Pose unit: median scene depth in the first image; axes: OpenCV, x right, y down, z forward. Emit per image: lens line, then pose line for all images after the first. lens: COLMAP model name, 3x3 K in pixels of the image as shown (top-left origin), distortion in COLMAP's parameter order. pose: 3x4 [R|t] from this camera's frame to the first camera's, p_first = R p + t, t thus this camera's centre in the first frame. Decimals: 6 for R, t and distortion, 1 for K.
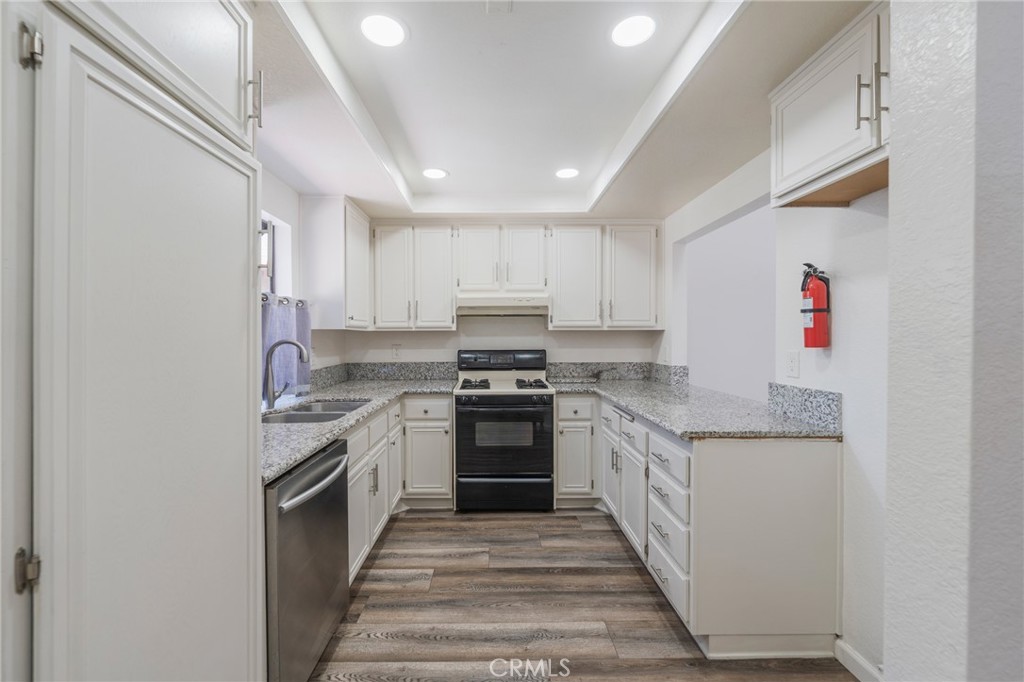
lens RADIAL K [[423.6, 0, 499.3], [0, 423.6, 339.4], [0, 0, 1]] dist [-0.000724, -0.000216]
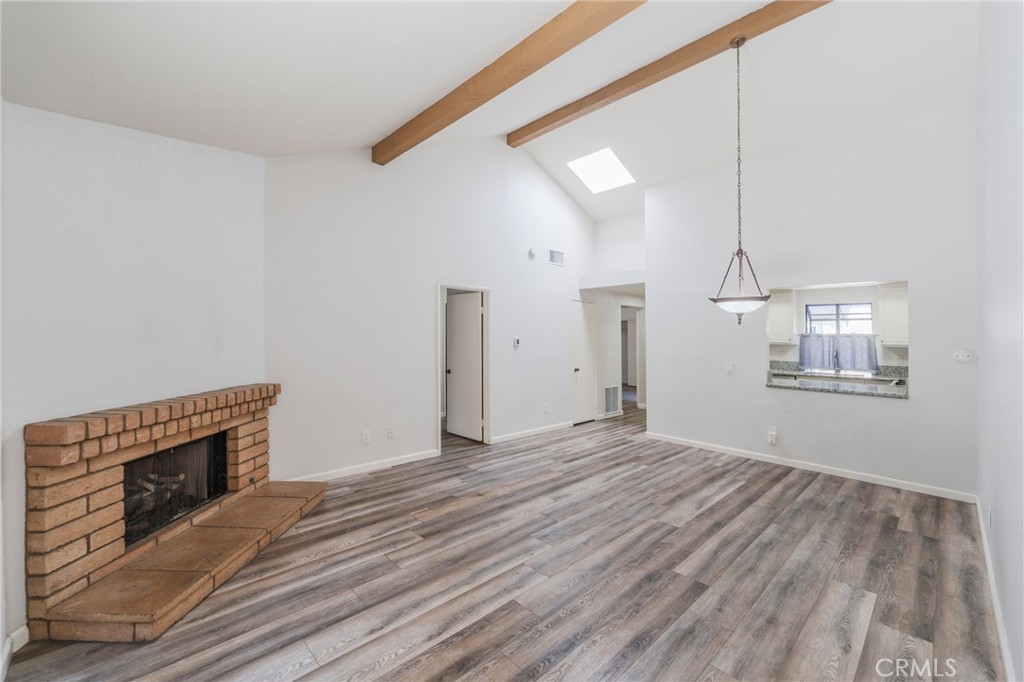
lens RADIAL K [[420.4, 0, 508.7], [0, 420.4, 327.2], [0, 0, 1]] dist [-0.001093, -0.000066]
pose [[-0.733237, -0.019065, -0.679706, 2.268782], [-0.013378, 0.999818, -0.013612, -0.061227], [0.679842, -0.000888, -0.733358, 1.182333]]
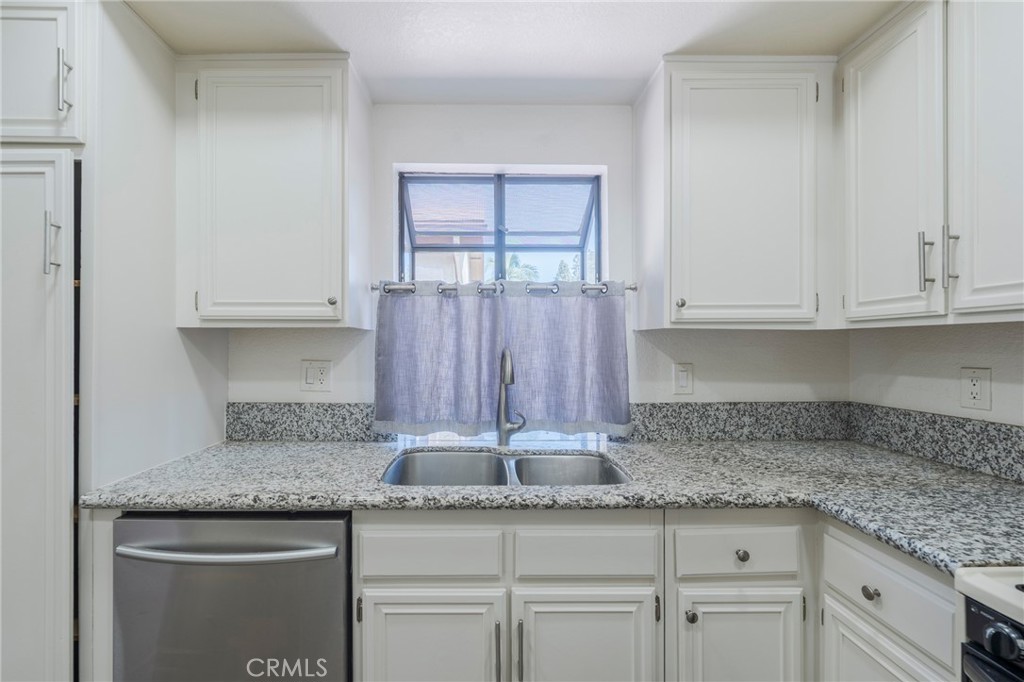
lens RADIAL K [[437.4, 0, 481.5], [0, 437.4, 346.3], [0, 0, 1]] dist [-0.001042, -0.000358]
pose [[-0.016052, 0.007586, -0.999842, 0.137768], [-0.009640, 0.999924, 0.007741, -0.004117], [0.999825, 0.009763, -0.015978, 0.730375]]
